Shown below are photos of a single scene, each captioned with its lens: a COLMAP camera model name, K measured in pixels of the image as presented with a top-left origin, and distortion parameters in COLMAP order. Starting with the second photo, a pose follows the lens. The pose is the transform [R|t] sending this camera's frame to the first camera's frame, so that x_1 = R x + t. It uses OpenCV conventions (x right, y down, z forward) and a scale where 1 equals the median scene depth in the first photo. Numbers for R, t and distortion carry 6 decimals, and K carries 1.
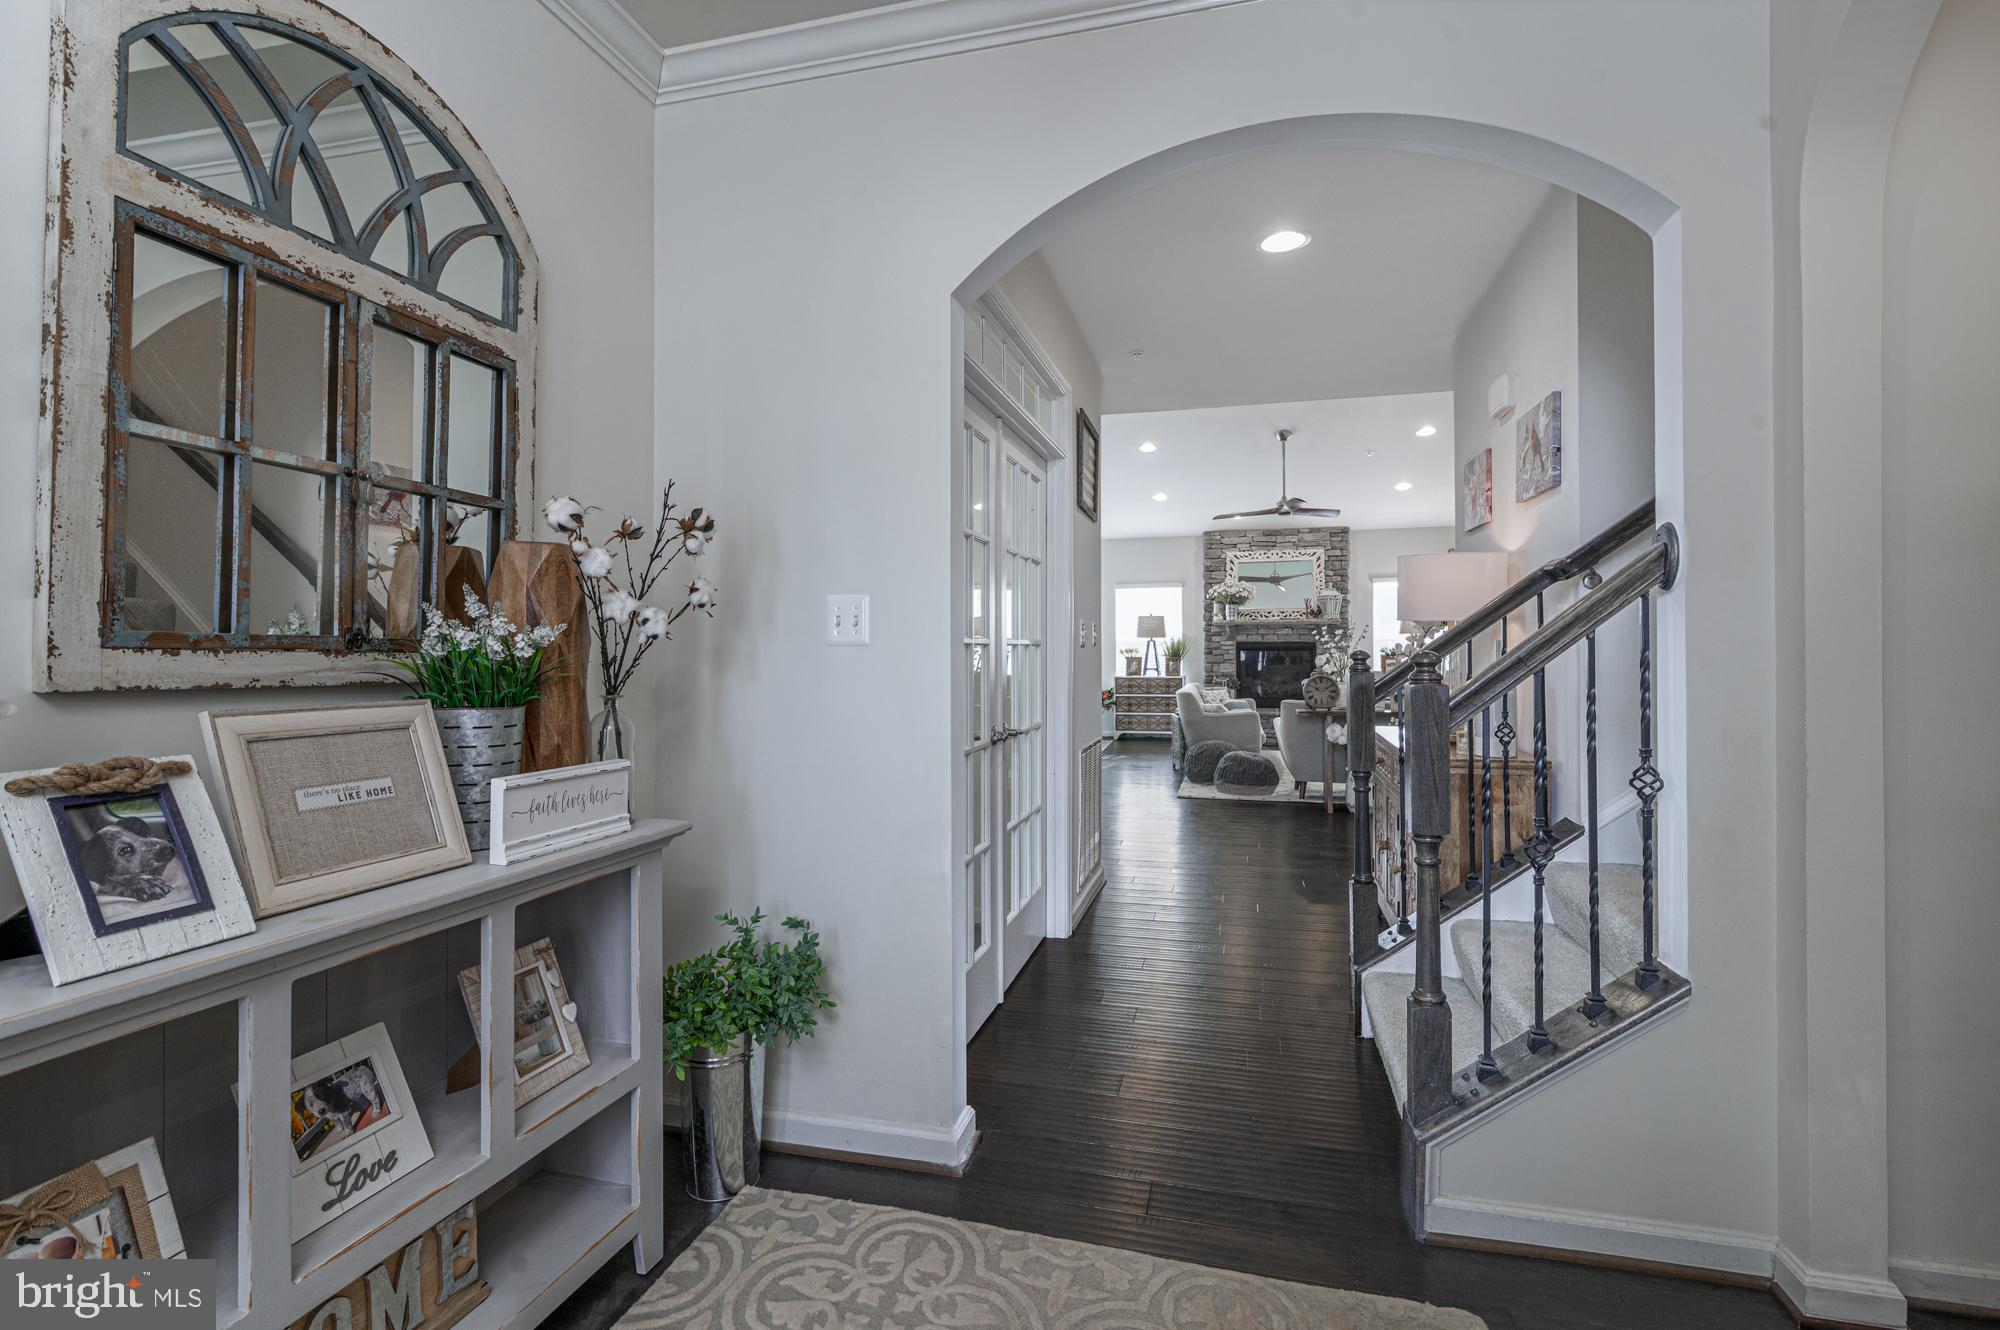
lens RADIAL K [[925.3, 0, 989.5], [0, 925.3, 644.6], [0, 0, 1]] dist [-0.021941, 0.002858]
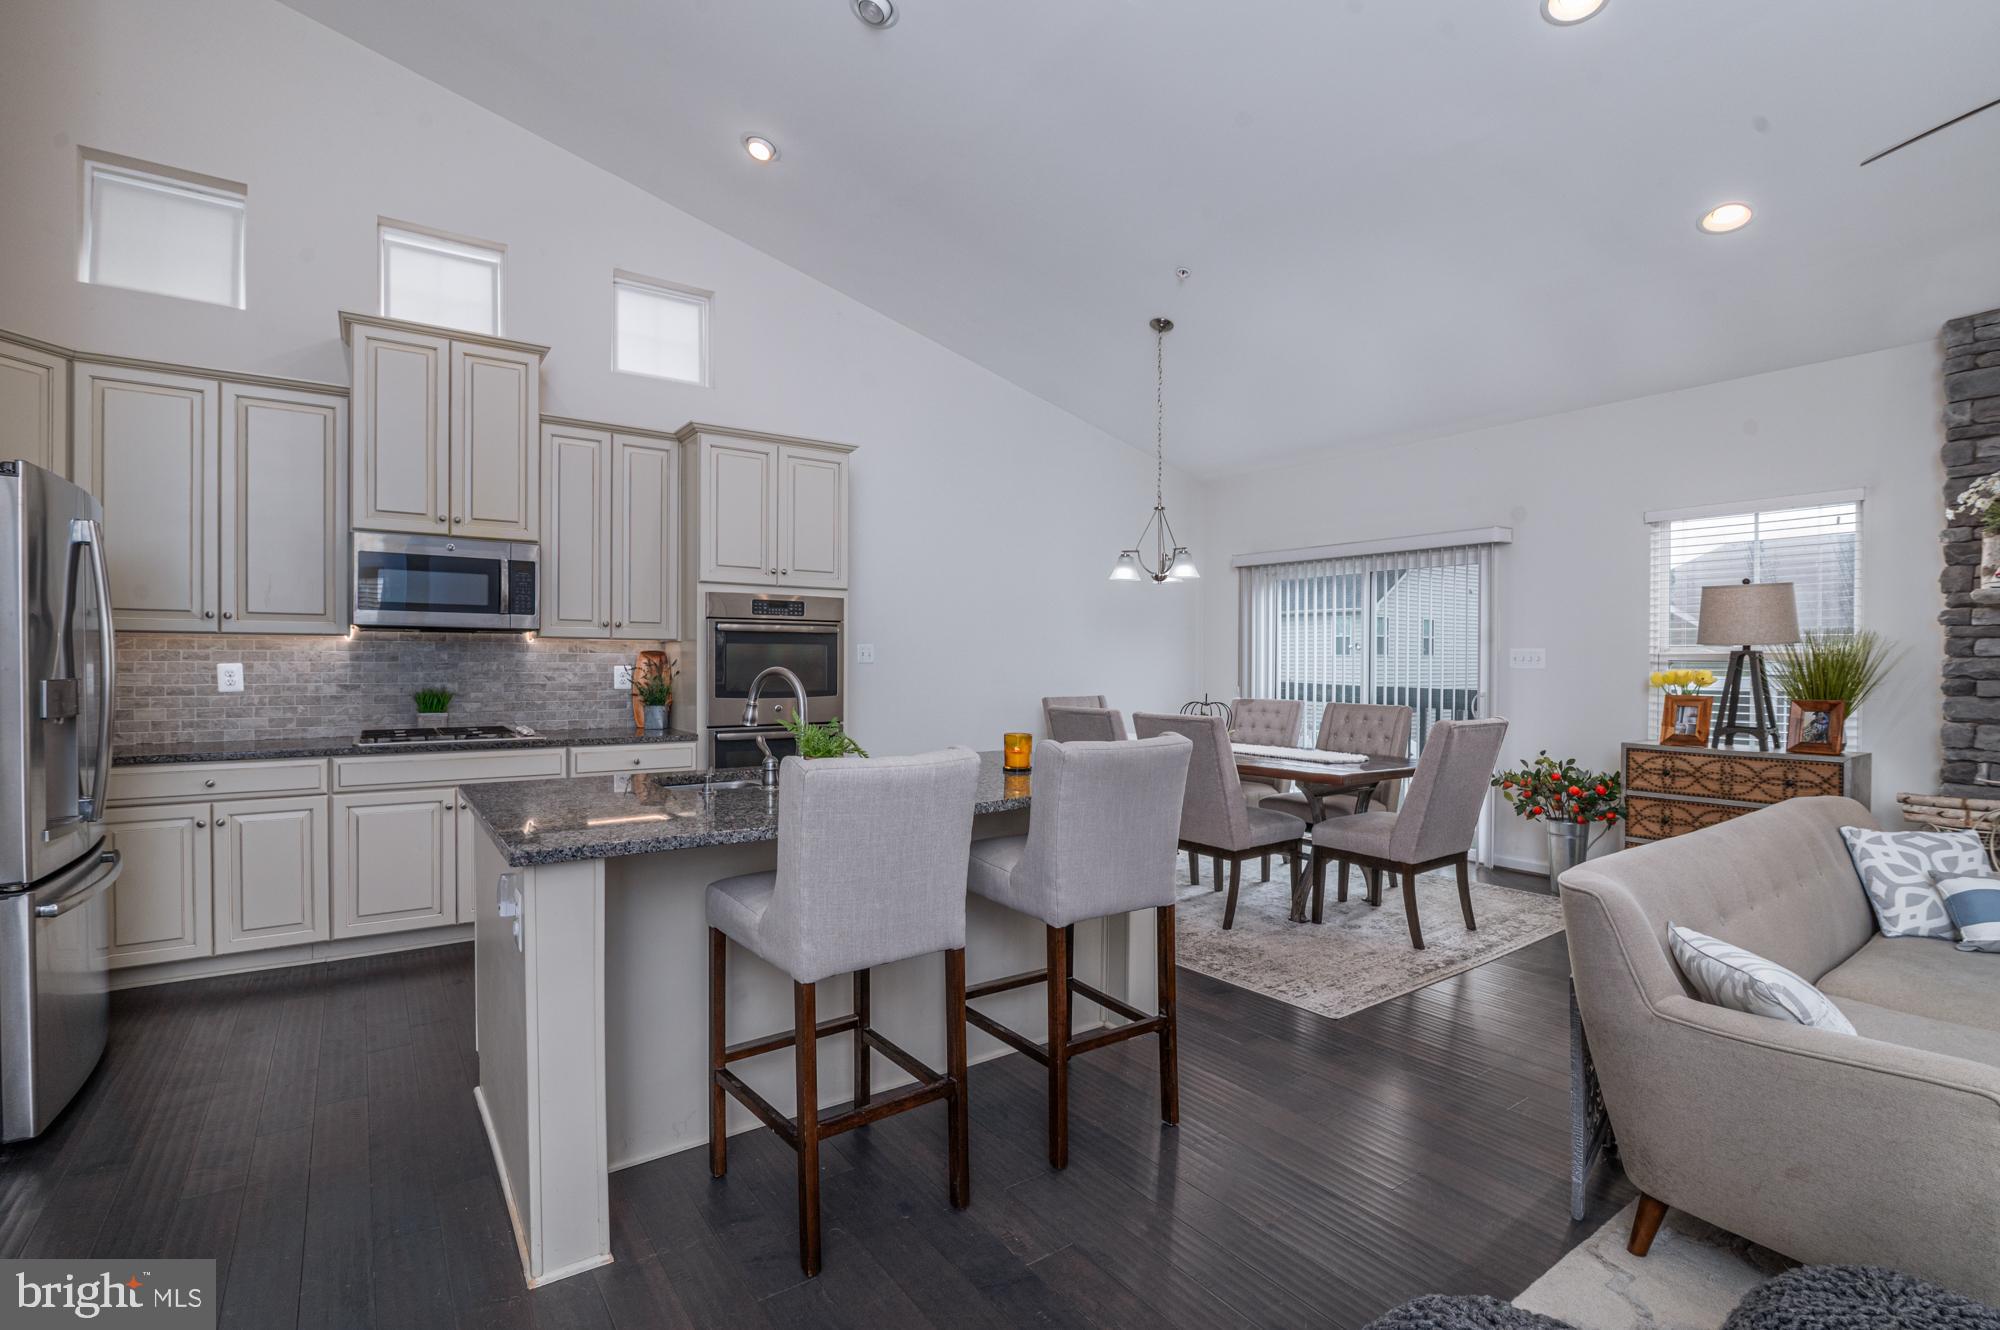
lens RADIAL K [[925.3, 0, 999.9], [0, 925.3, 667.0], [0, 0, 1]] dist [-0.021941, 0.002858]
pose [[0.770723, 0.010468, -0.637084, 0.181047], [-0.003052, 0.999914, 0.012738, -0.002121], [0.637163, -0.007874, 0.770689, 0.541600]]
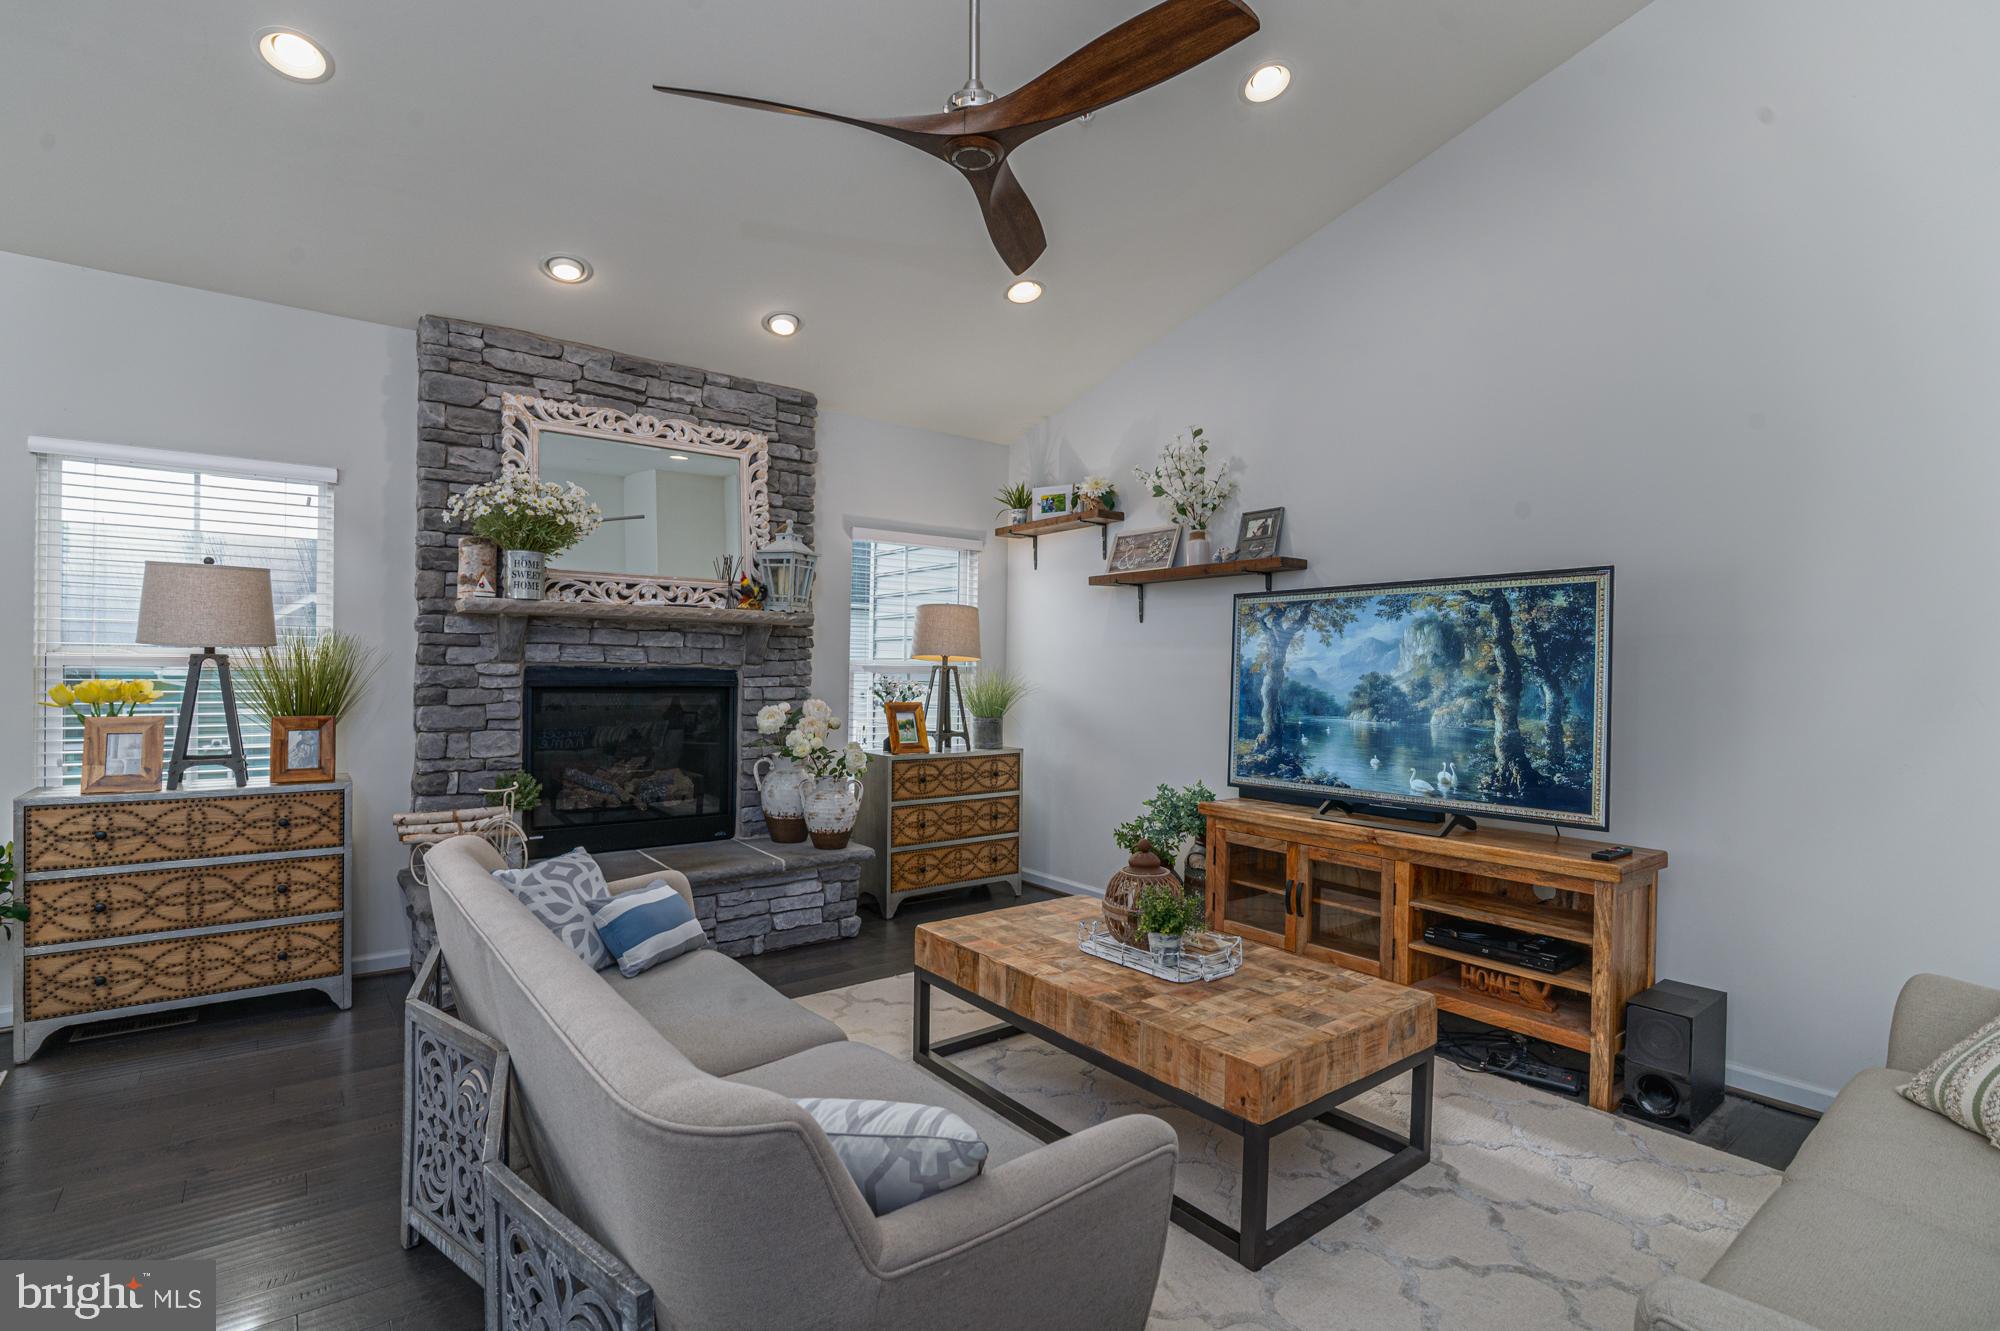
lens RADIAL K [[925.3, 0, 988.1], [0, 925.3, 676.2], [0, 0, 1]] dist [-0.021941, 0.002858]
pose [[0.604993, 0.007375, 0.796197, 0.101944], [-0.016860, 0.999852, 0.003550, -0.003123], [-0.796052, -0.015572, 0.605027, 0.664402]]
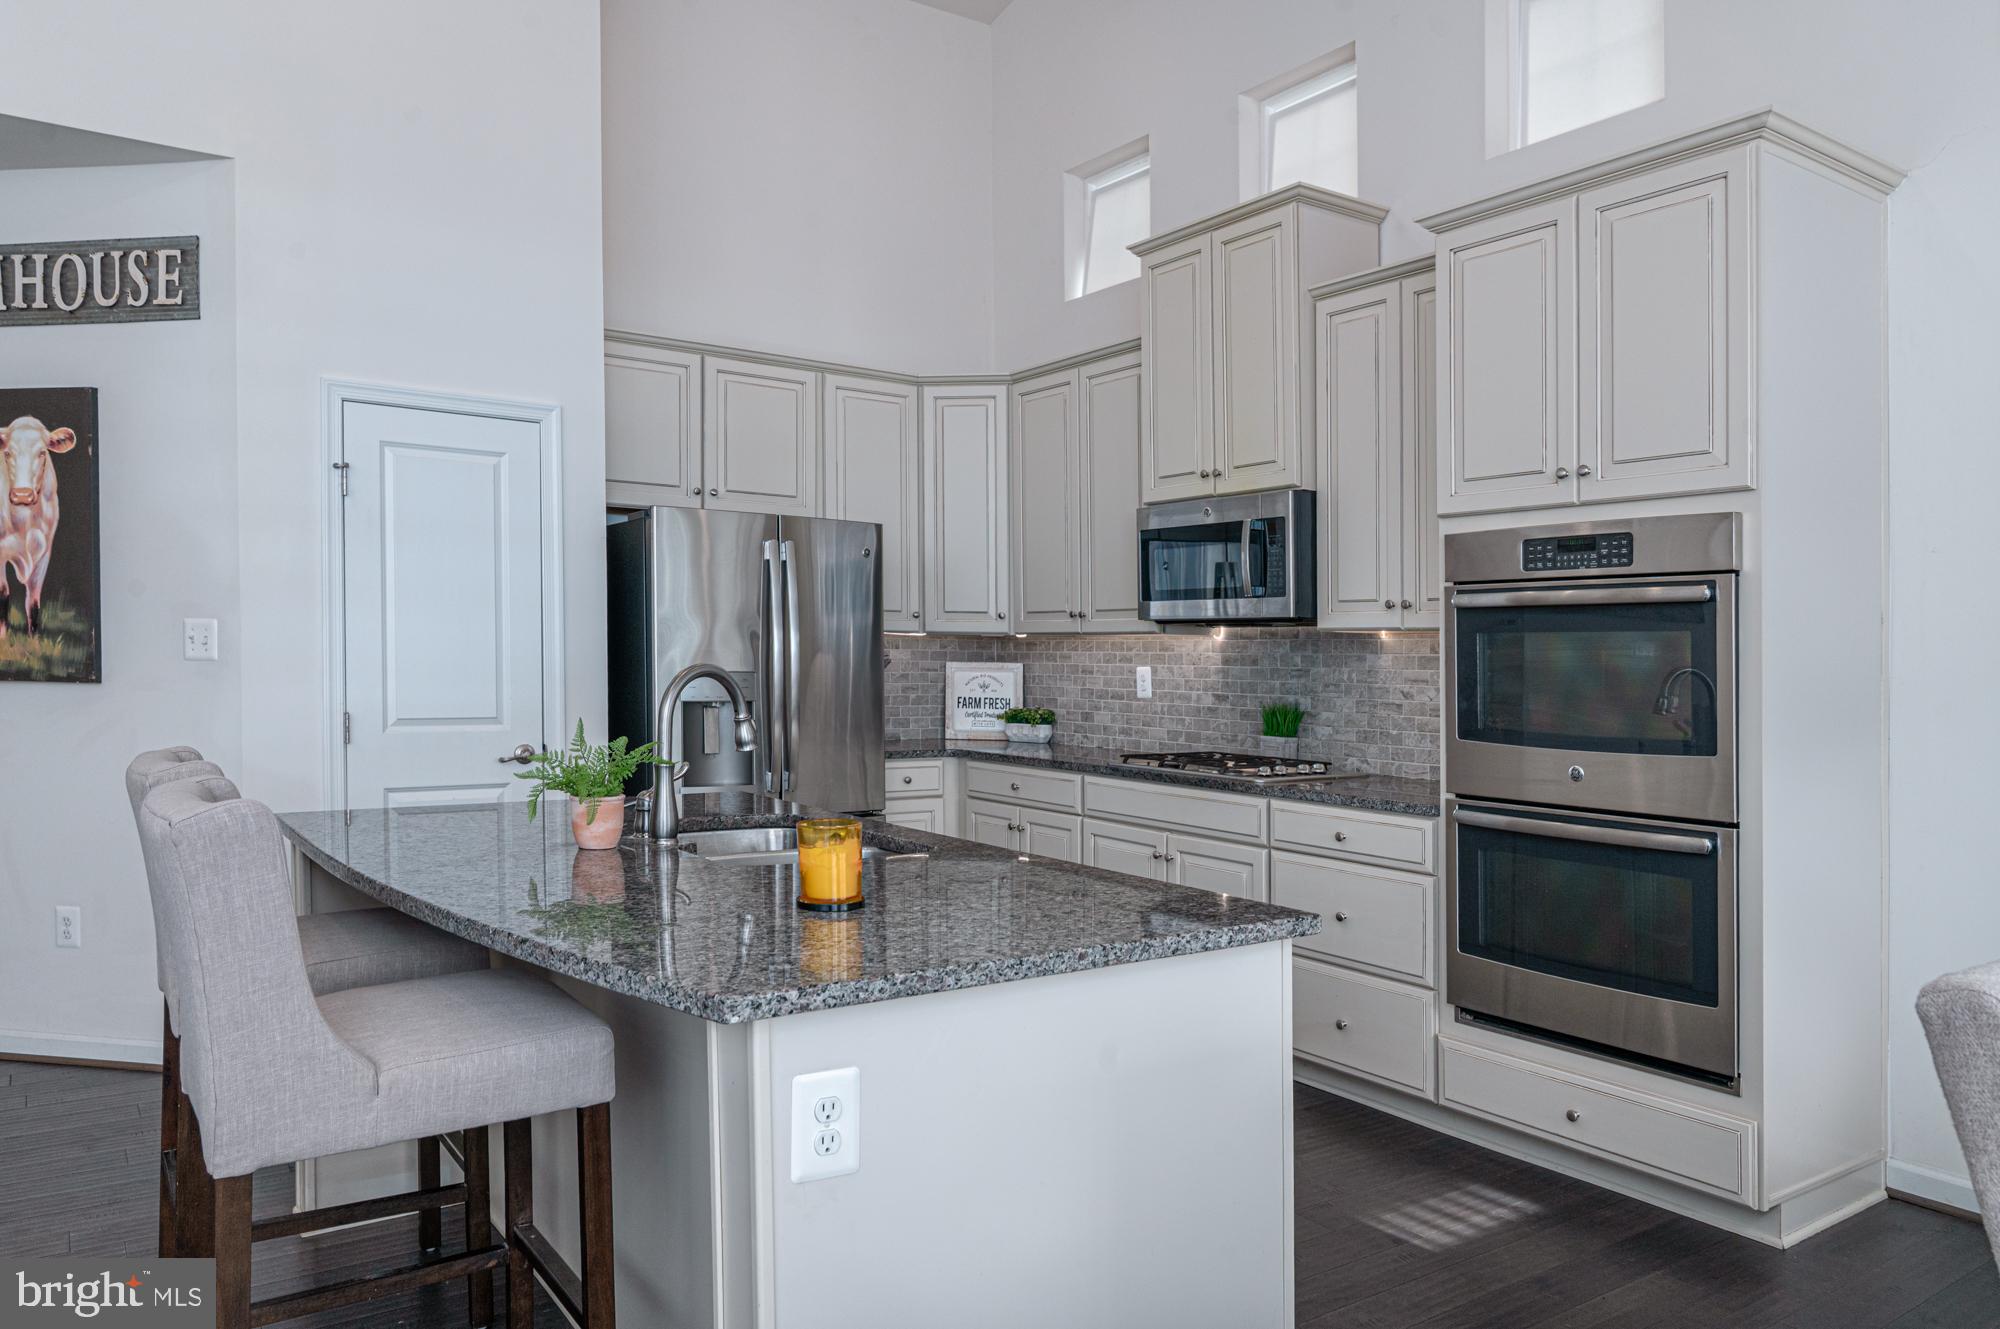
lens RADIAL K [[1362.1, 0, 994.2], [0, 1362.1, 634.8], [0, 0, 1]] dist [-0.004931, -0.004525]
pose [[-0.648451, -0.020406, -0.760983, 0.129891], [-0.008957, 0.999776, -0.019177, 0.000217], [0.761203, -0.005619, -0.648489, 0.875429]]
